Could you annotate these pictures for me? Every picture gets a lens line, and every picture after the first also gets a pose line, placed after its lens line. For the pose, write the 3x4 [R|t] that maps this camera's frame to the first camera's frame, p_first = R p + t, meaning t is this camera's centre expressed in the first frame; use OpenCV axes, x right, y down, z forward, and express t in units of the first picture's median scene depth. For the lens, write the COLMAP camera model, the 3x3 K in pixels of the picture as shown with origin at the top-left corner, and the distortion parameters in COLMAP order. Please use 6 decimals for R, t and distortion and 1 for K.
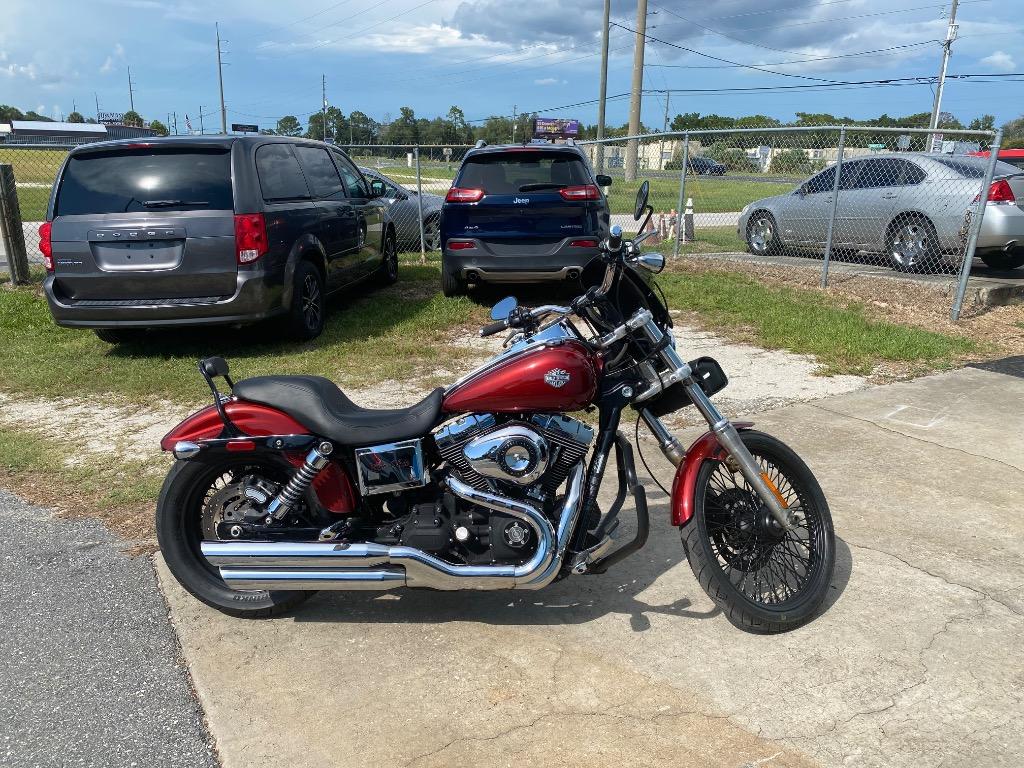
lens RADIAL K [[789.2, 0, 511.3], [0, 789.2, 383.6], [0, 0, 1]] dist [0.011951, -0.010824]
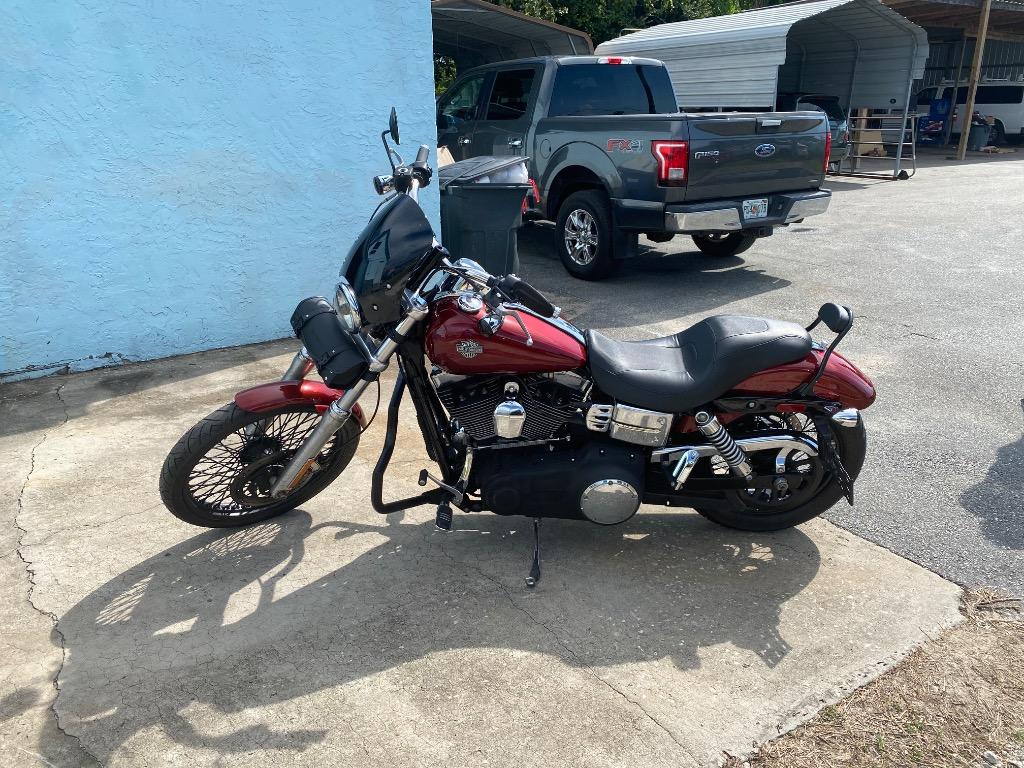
lens RADIAL K [[786.3, 0, 512.0], [0, 786.3, 389.8], [0, 0, 1]] dist [0.023495, -0.031511]
pose [[-0.997859, 0.021101, -0.061910, 0.018287], [-0.018732, 0.814697, 0.579584, -0.141225], [0.062668, 0.579502, -0.812558, 0.527922]]
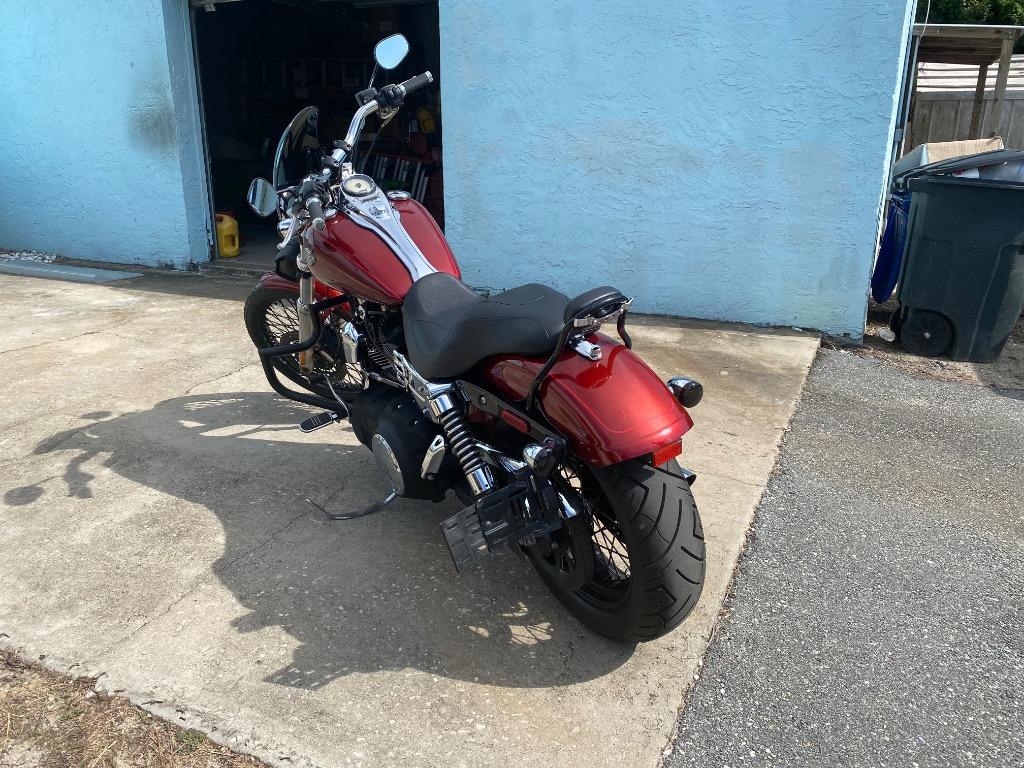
lens RADIAL K [[786.3, 0, 507.6], [0, 786.3, 387.9], [0, 0, 1]] dist [0.023495, -0.031511]
pose [[-0.572859, -0.260002, 0.777324, -0.236007], [0.209906, 0.870195, 0.445758, -0.069250], [-0.792321, 0.418521, -0.443923, 0.395886]]
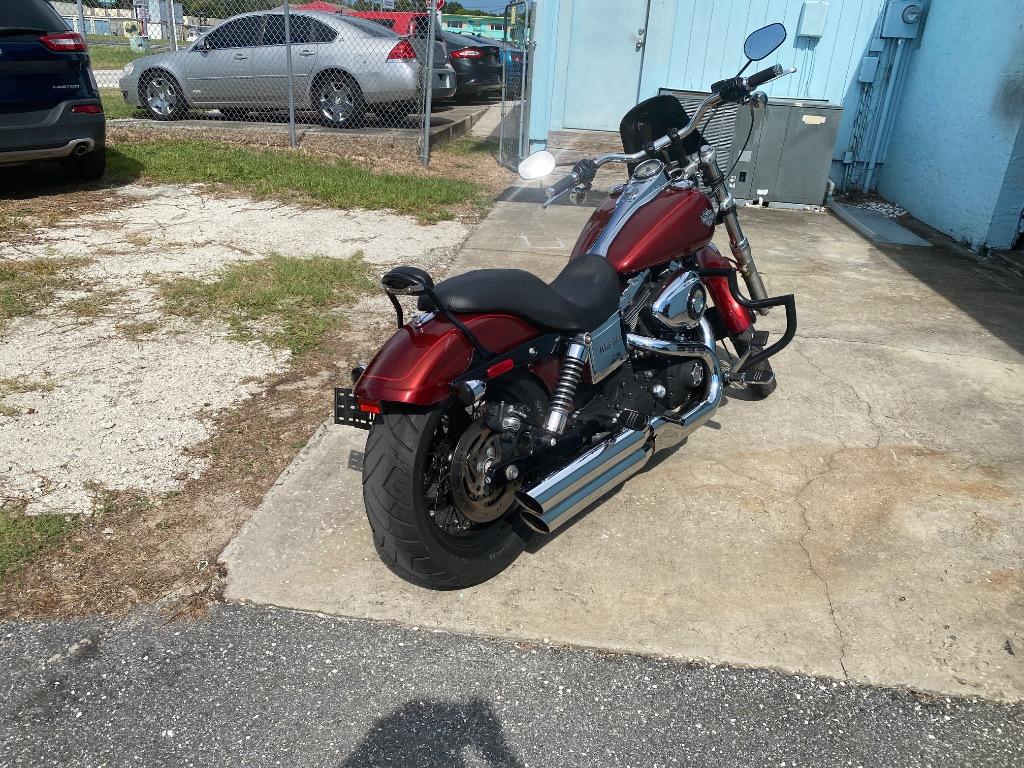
lens RADIAL K [[789.2, 0, 489.8], [0, 789.2, 391.5], [0, 0, 1]] dist [0.011951, -0.010824]
pose [[0.623471, -0.294332, 0.724329, -0.257361], [0.171904, 0.955369, 0.240248, -0.023280], [-0.762714, -0.025273, 0.646242, 0.145811]]
